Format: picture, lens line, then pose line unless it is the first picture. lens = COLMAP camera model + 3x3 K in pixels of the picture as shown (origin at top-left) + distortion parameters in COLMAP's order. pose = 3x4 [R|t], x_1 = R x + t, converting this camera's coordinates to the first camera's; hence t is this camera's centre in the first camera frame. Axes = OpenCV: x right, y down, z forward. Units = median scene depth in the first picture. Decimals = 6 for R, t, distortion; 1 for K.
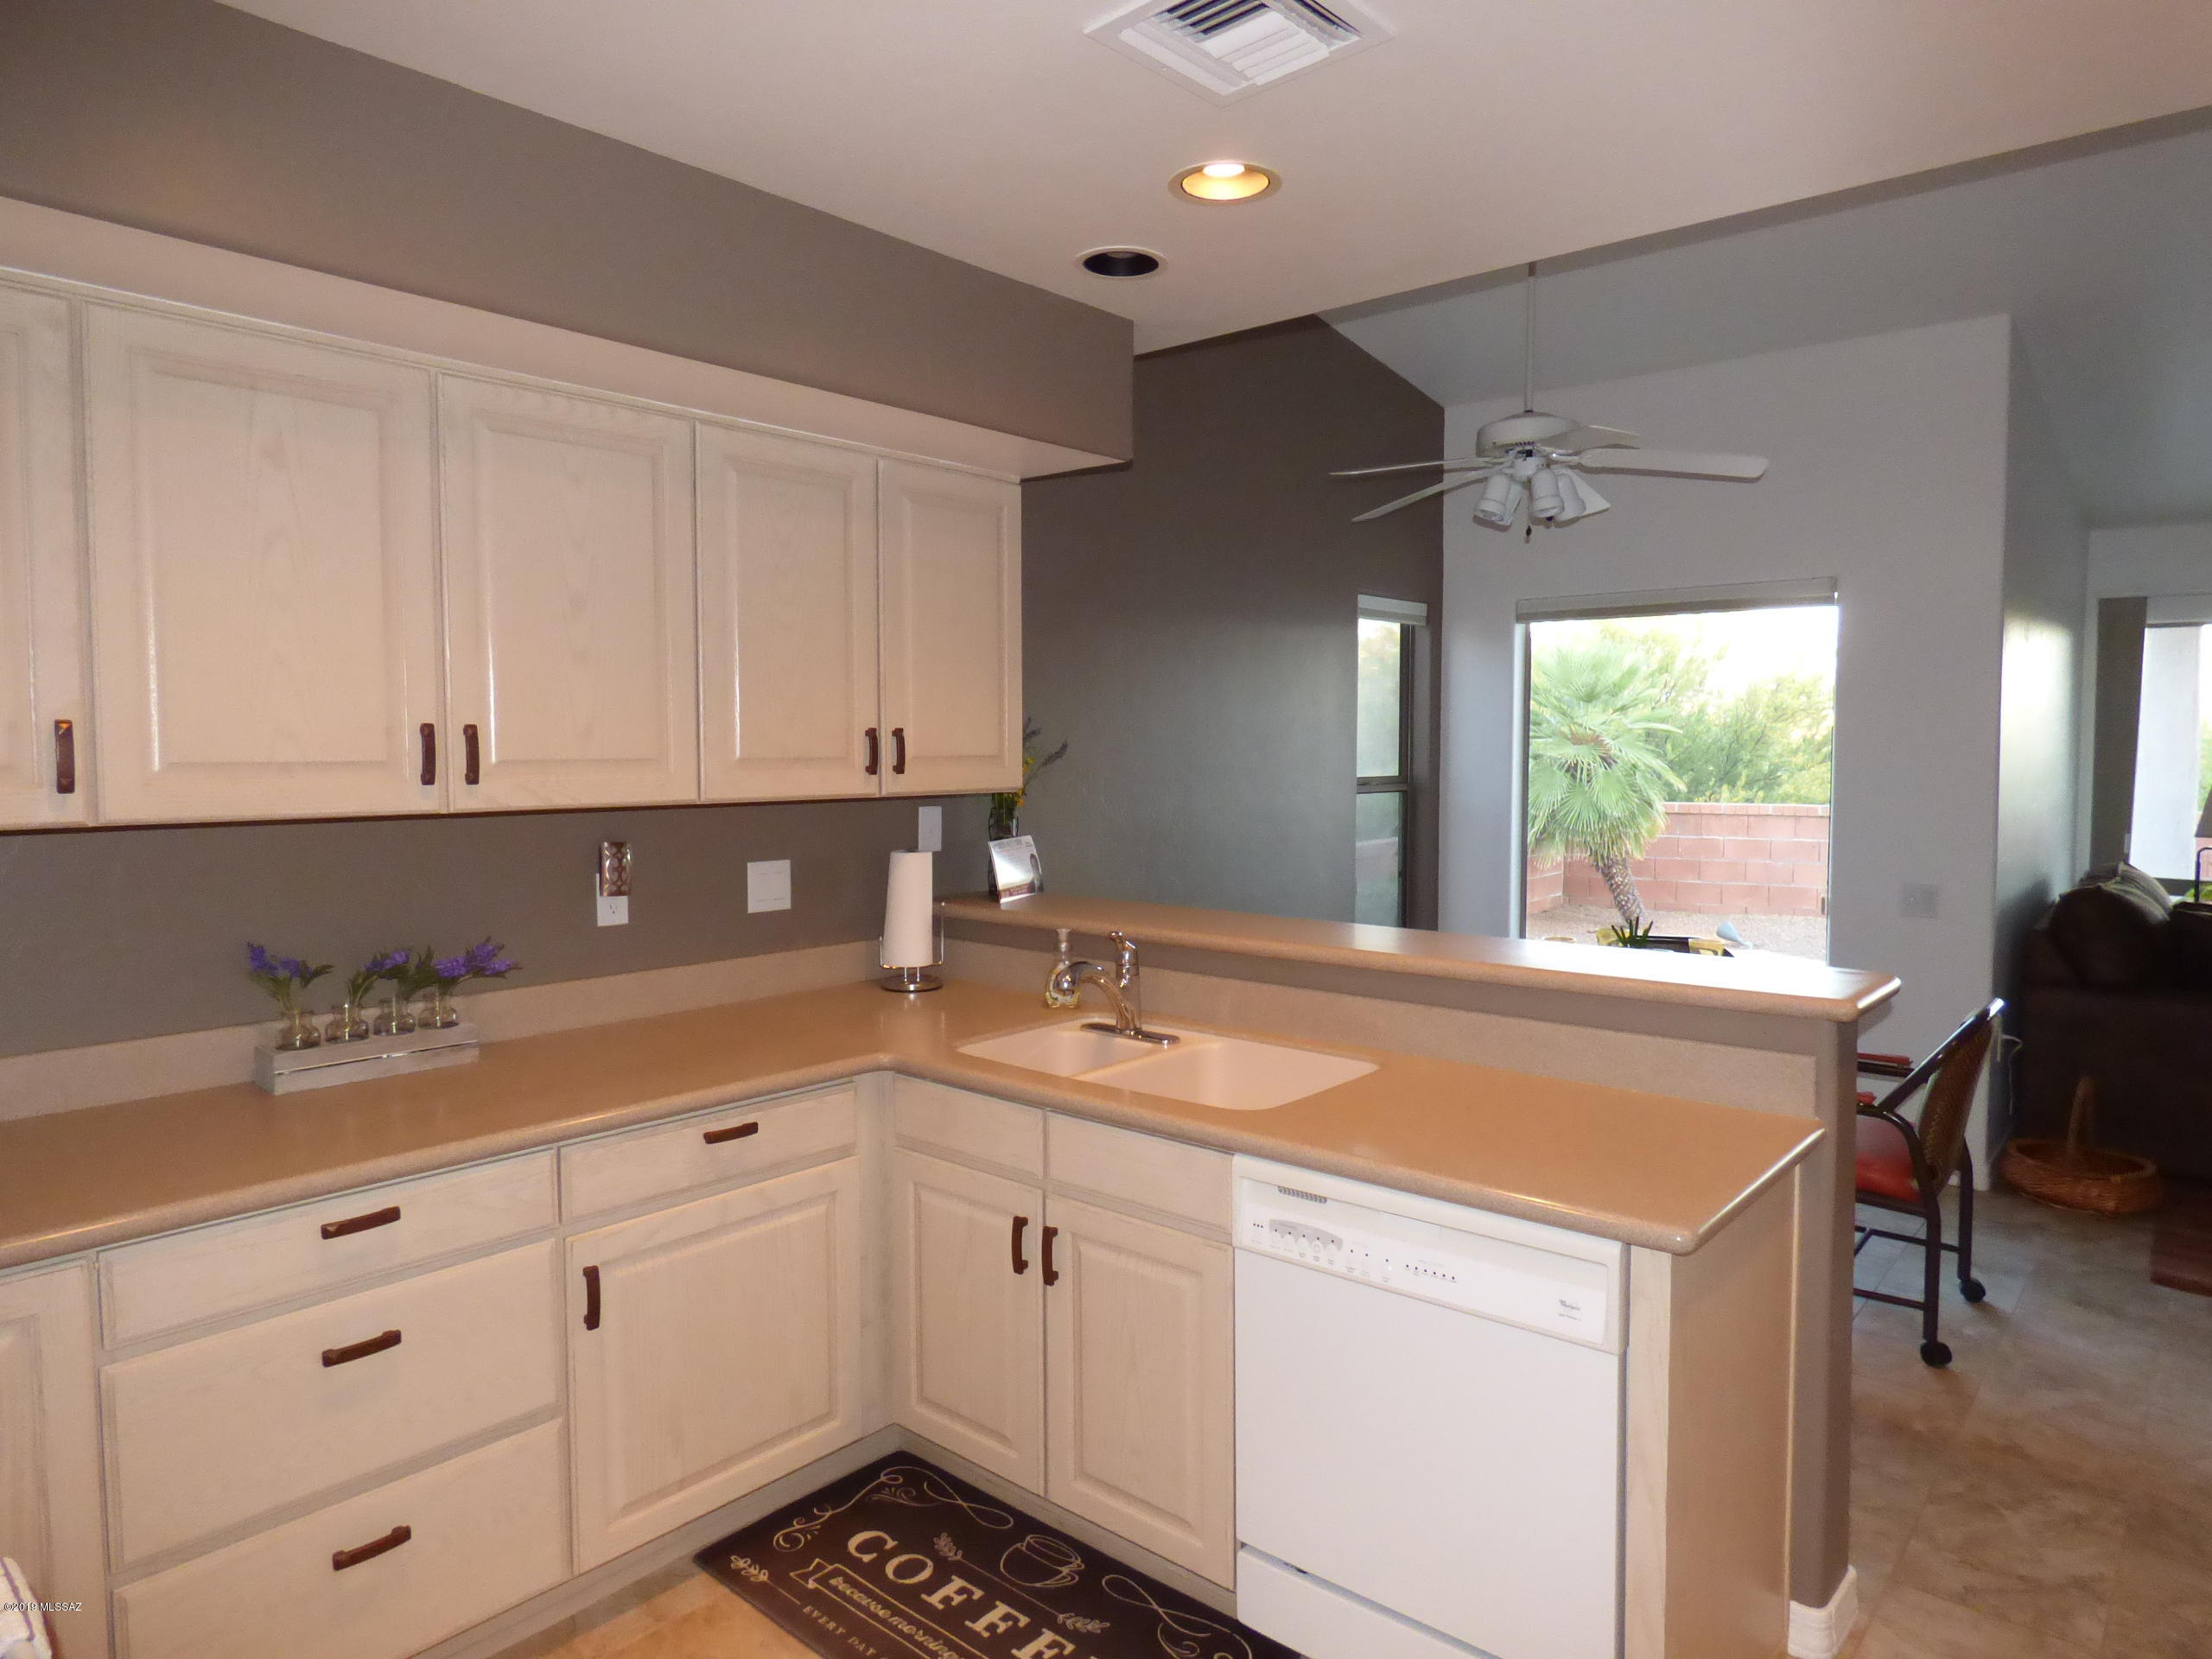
lens RADIAL K [[1346.2, 0, 1099.6], [0, 1346.2, 841.8], [0, 0, 1]] dist [-0.019590, -0.000063]
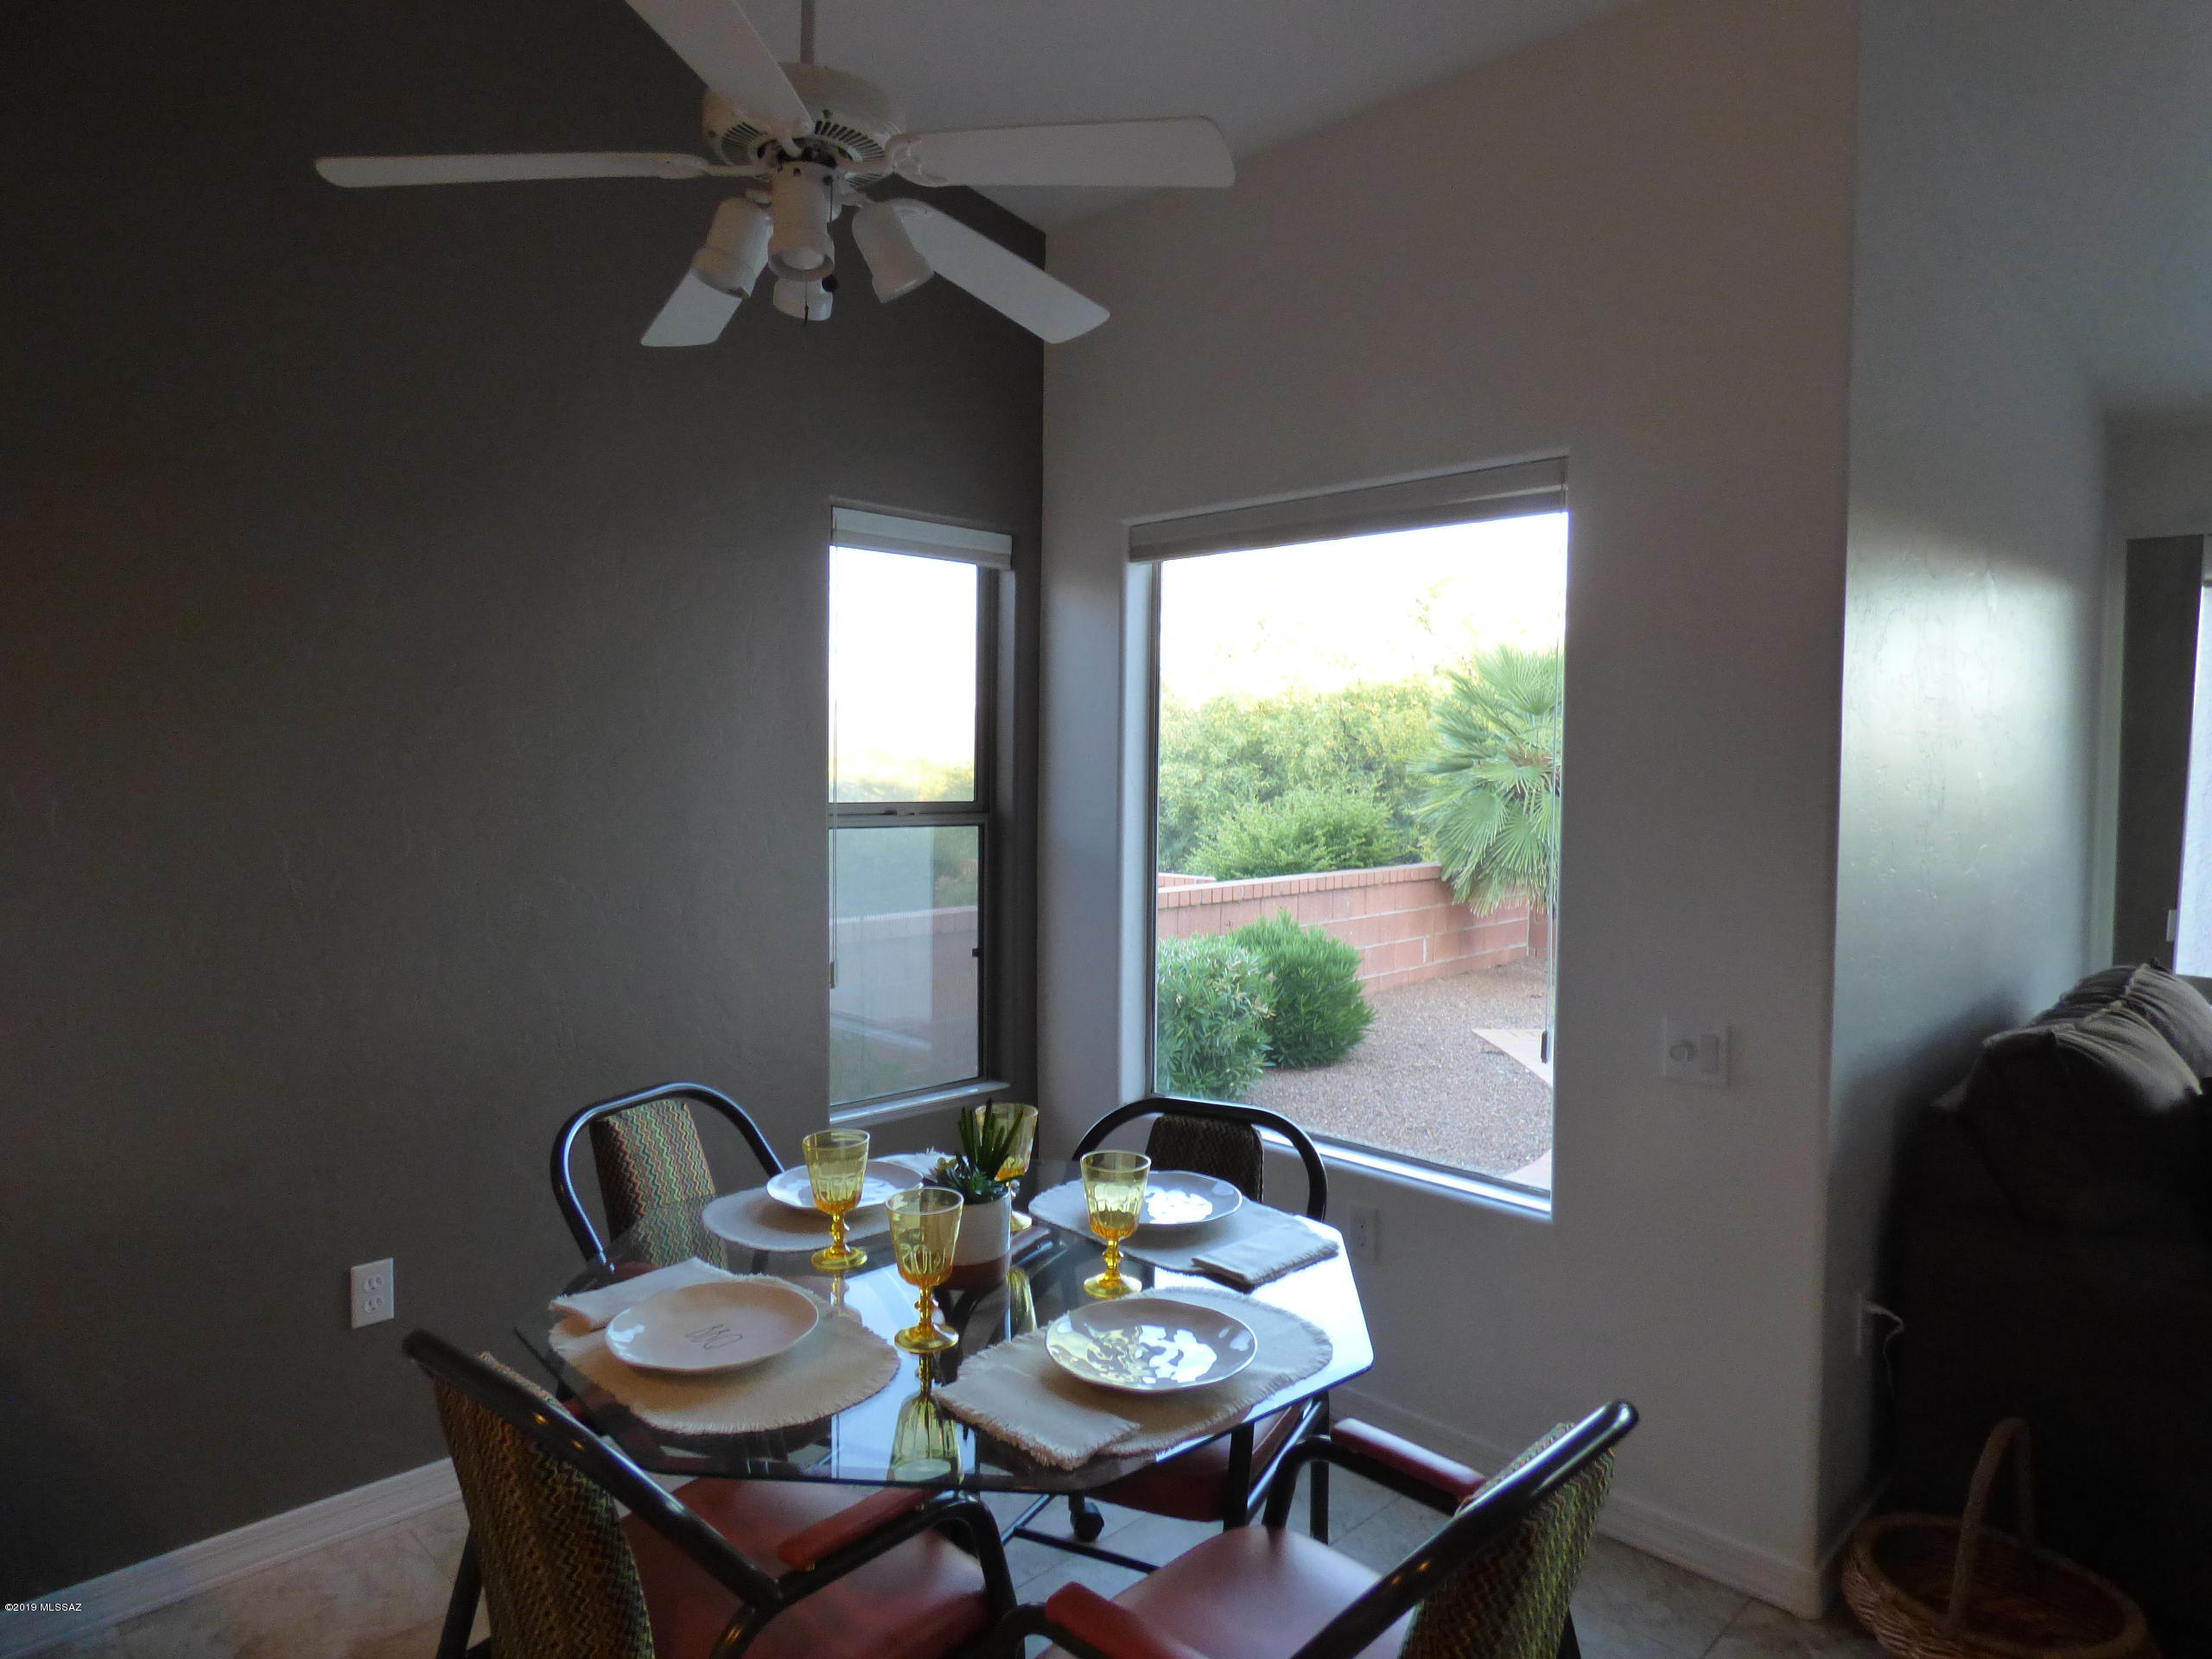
lens RADIAL K [[1338.6, 0, 1110.6], [0, 1338.6, 825.1], [0, 0, 1]] dist [-0.029368, 0.017656]
pose [[0.997403, 0.021582, -0.068708, 0.336234], [-0.023248, 0.999453, -0.023539, -0.023868], [0.068163, 0.025075, 0.997359, 0.365898]]
